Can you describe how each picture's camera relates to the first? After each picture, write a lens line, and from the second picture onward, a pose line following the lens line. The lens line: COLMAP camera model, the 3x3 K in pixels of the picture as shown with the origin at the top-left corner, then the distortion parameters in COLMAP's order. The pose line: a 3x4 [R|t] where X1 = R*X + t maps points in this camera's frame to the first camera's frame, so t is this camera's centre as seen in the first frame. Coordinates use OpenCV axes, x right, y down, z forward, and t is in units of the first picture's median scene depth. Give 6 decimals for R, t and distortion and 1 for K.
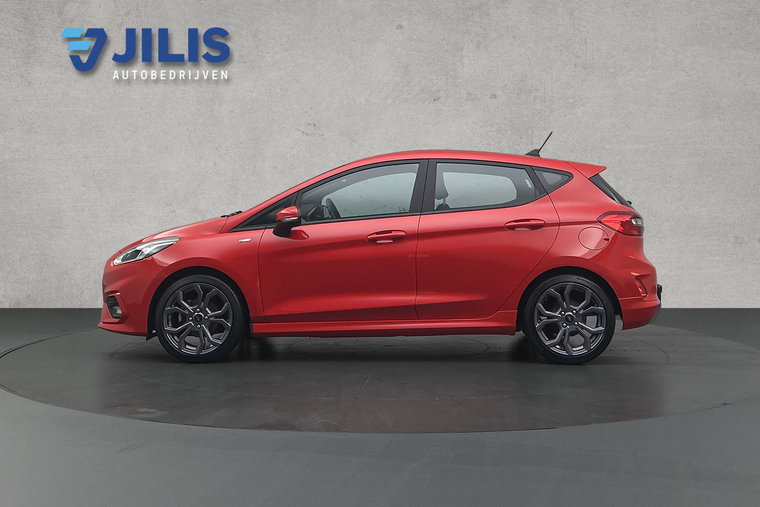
lens RADIAL K [[592.5, 0, 380.0], [0, 592.5, 253.5], [0, 0, 1]] dist [0.000666, -0.000139]
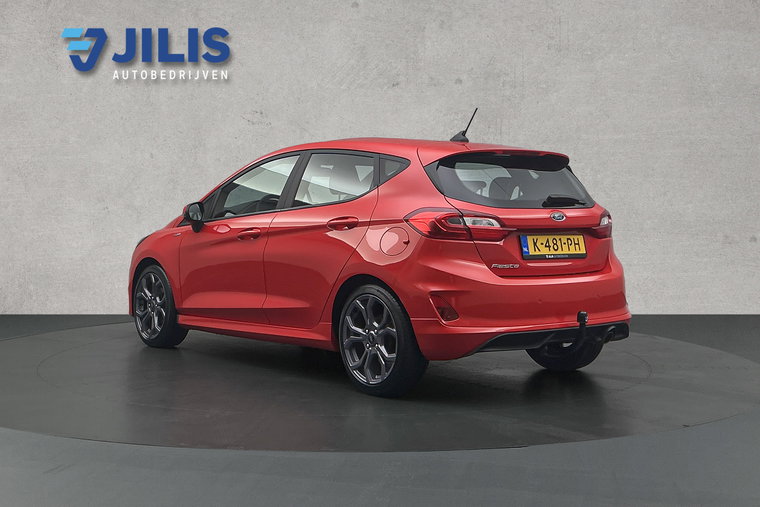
lens RADIAL K [[592.5, 0, 380.0], [0, 592.5, 253.5], [0, 0, 1]] dist [0.000666, -0.000139]
pose [[1.000000, 0.000031, 0.000037, 0.071201], [-0.000031, 1.000000, 0.000011, -0.001202], [-0.000037, -0.000011, 1.000000, 0.091688]]
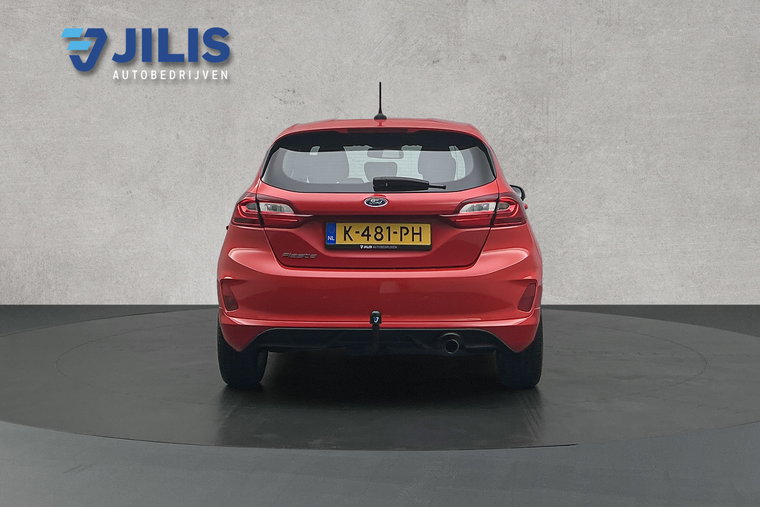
lens RADIAL K [[592.5, 0, 380.0], [0, 592.5, 253.5], [0, 0, 1]] dist [0.000666, -0.000139]
pose [[1.000000, -0.000013, 0.000003, 0.014076], [0.000013, 1.000000, 0.000068, 0.017966], [-0.000003, -0.000068, 1.000000, 0.142205]]
